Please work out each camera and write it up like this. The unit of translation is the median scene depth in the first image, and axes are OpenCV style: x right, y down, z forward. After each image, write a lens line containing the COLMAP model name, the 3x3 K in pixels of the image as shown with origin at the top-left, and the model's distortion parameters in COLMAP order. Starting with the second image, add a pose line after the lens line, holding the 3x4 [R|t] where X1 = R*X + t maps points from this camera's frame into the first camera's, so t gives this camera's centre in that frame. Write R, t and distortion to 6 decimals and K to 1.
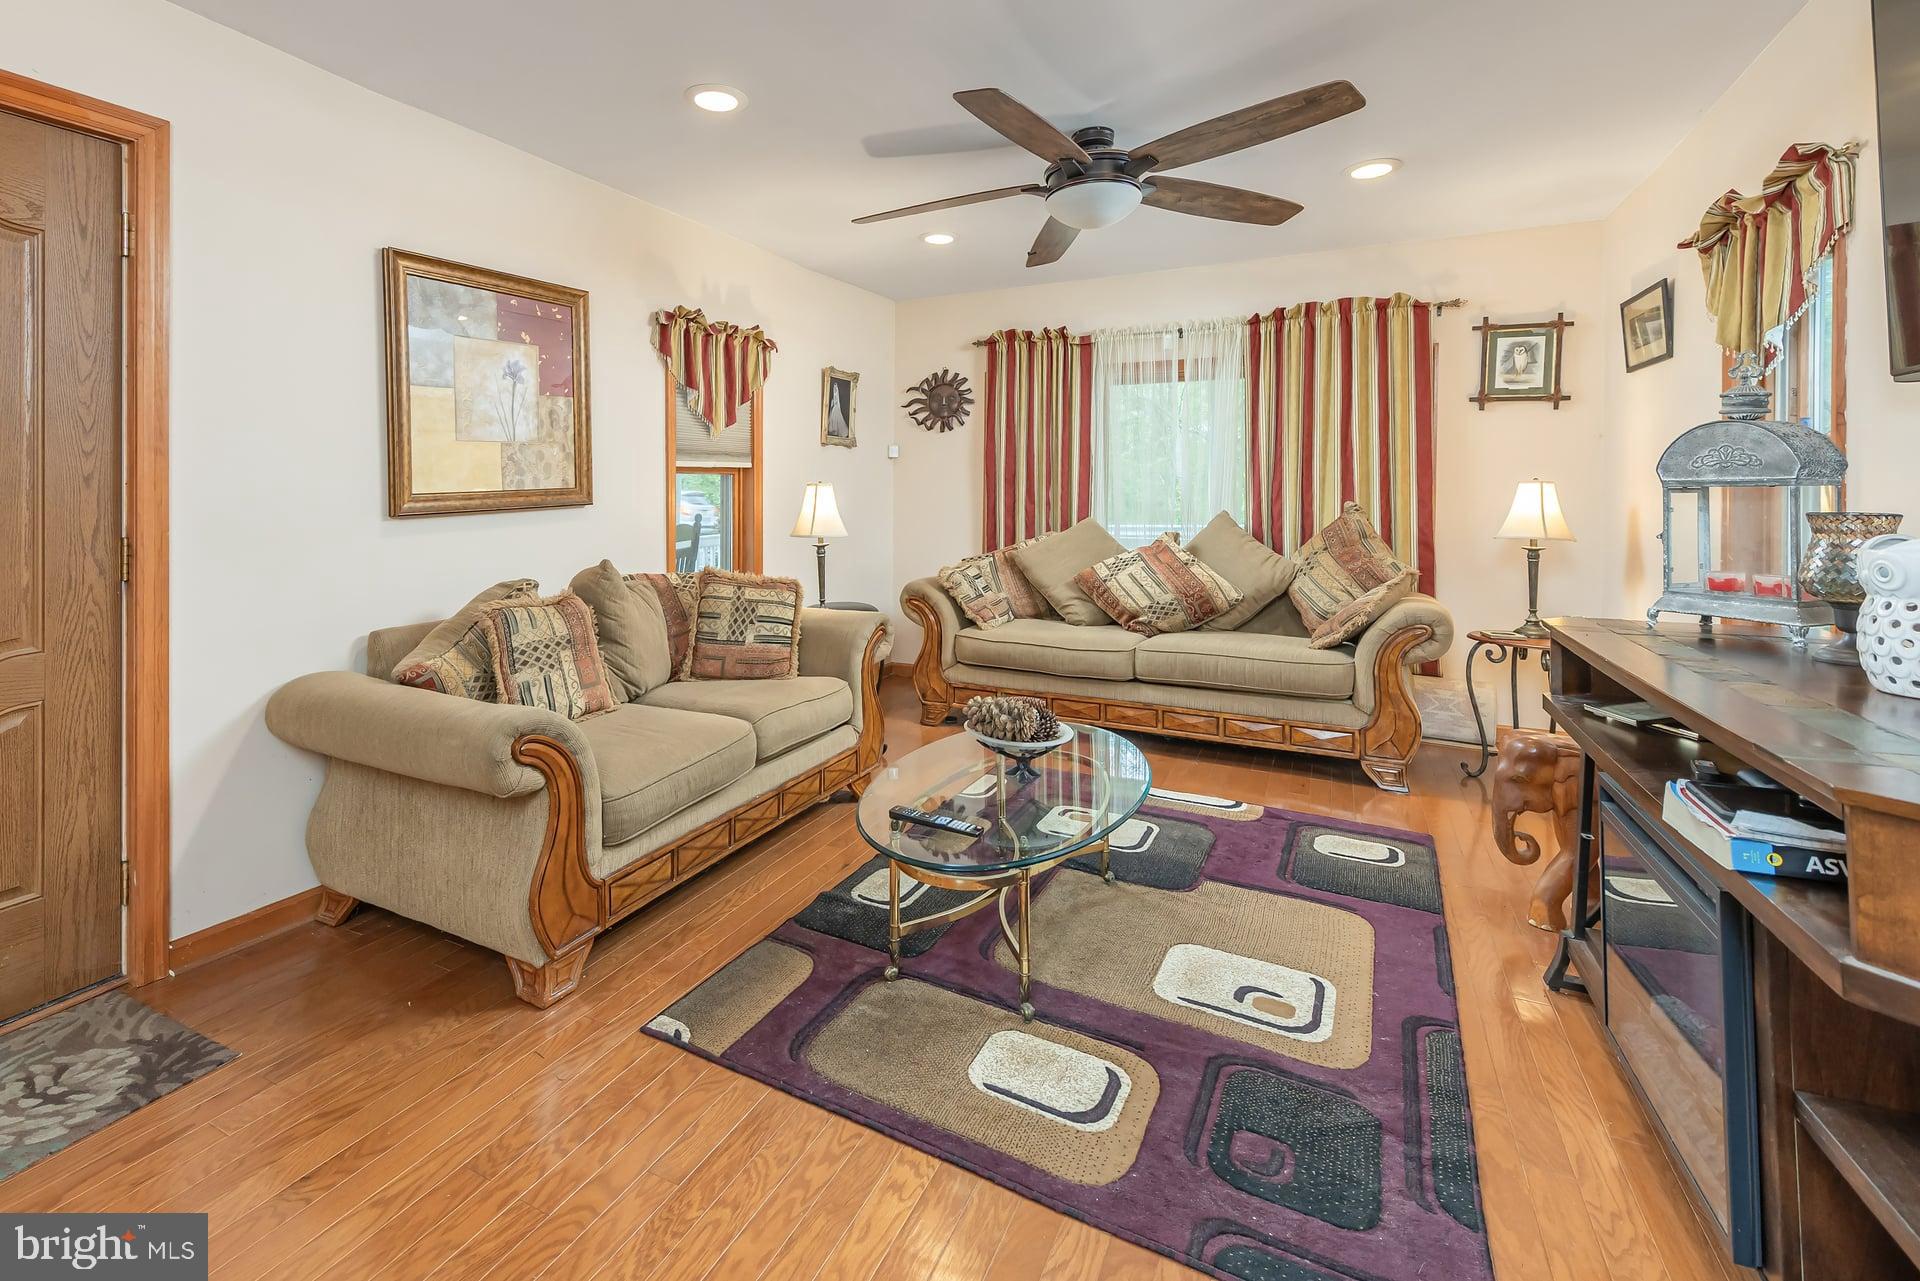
lens RADIAL K [[840.6, 0, 958.1], [0, 840.6, 489.3], [0, 0, 1]] dist [0.000339, 0.000078]
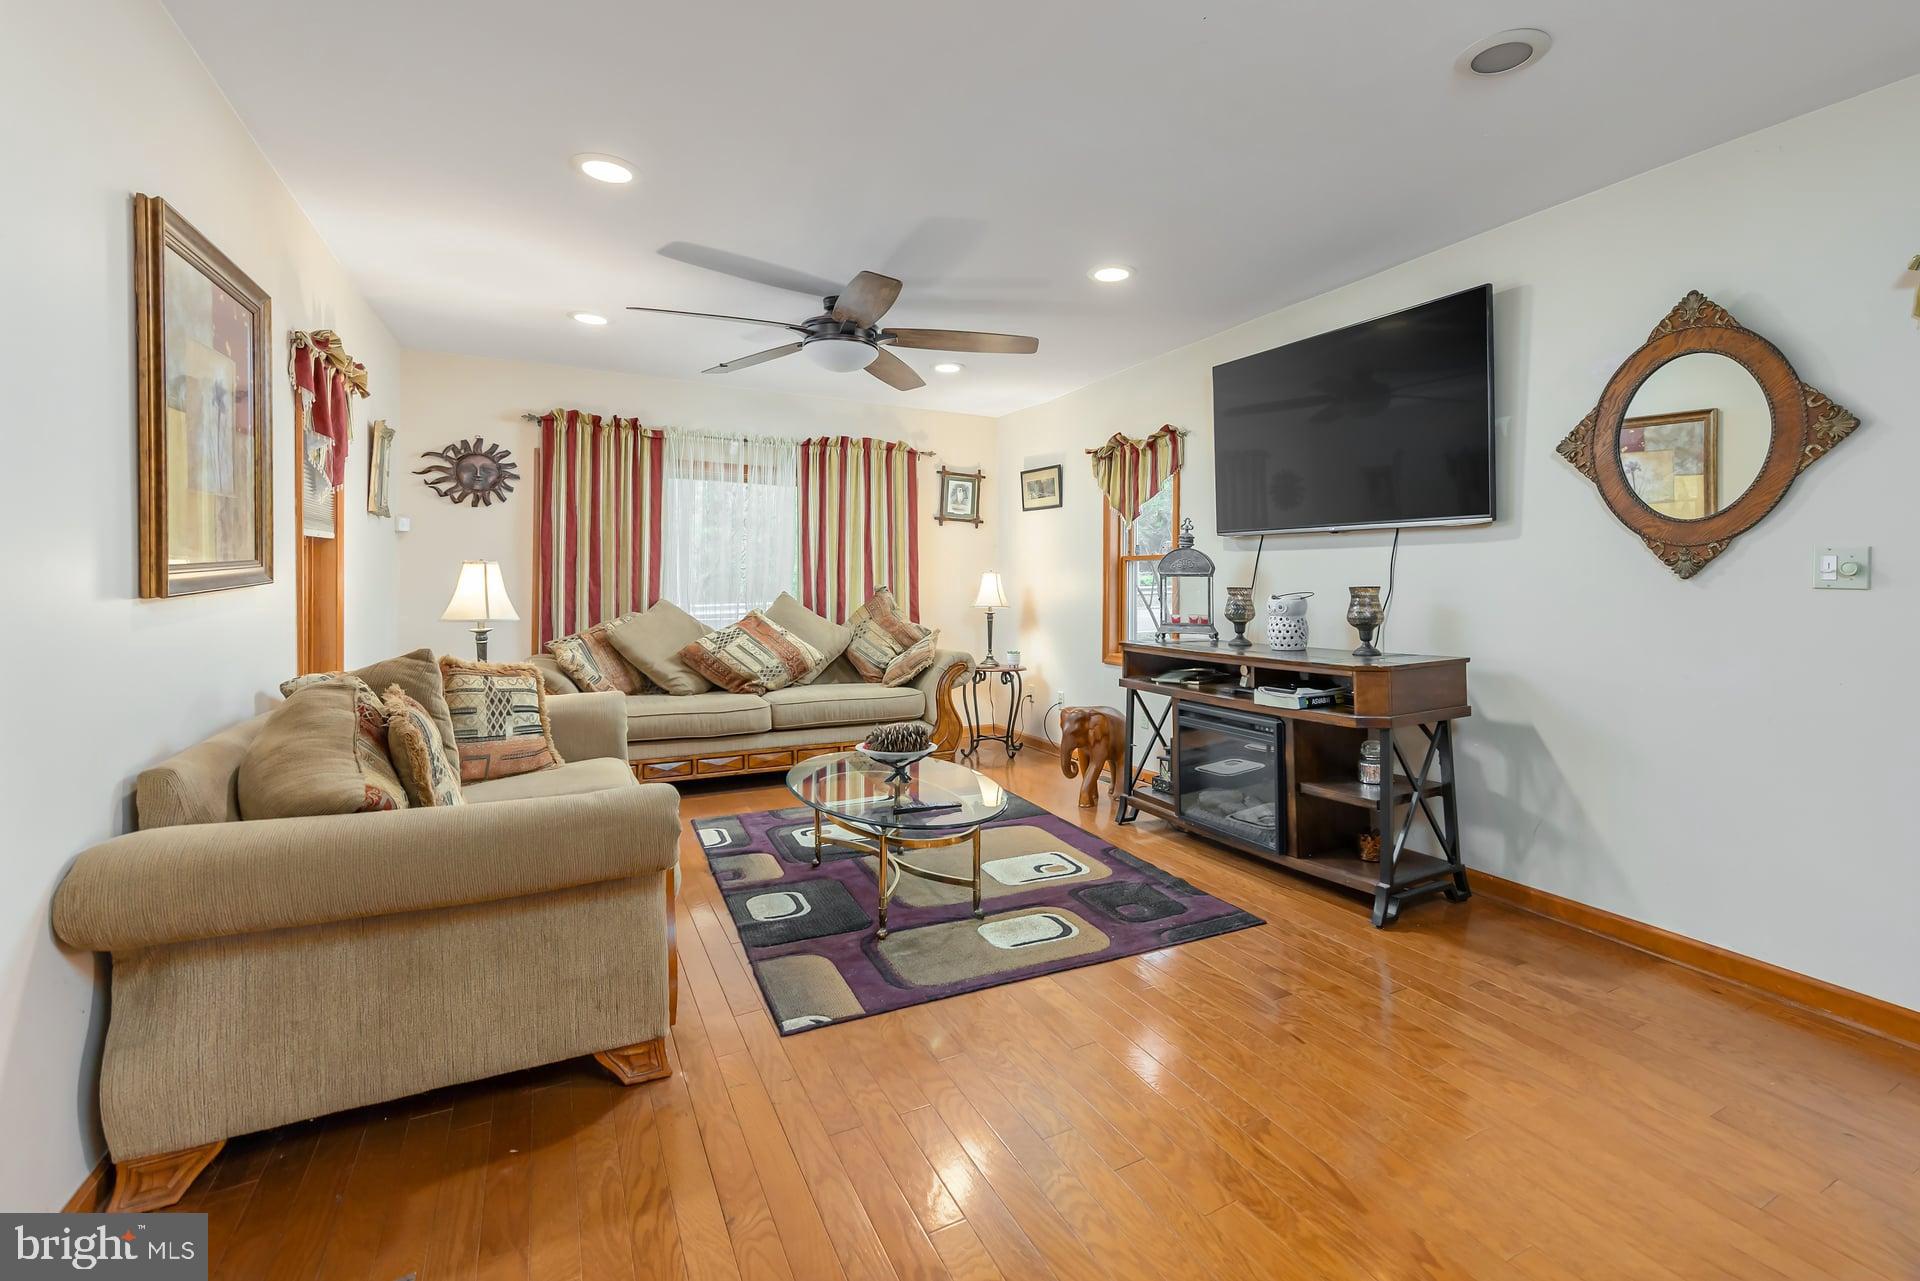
lens RADIAL K [[830.7, 0, 955.5], [0, 830.7, 579.1], [0, 0, 1]] dist [-0.002057, -0.000164]
pose [[0.597435, 0.009966, 0.801856, -0.646475], [-0.013096, 0.999911, -0.002671, 0.008498], [-0.801811, -0.008906, 0.597512, 0.074562]]
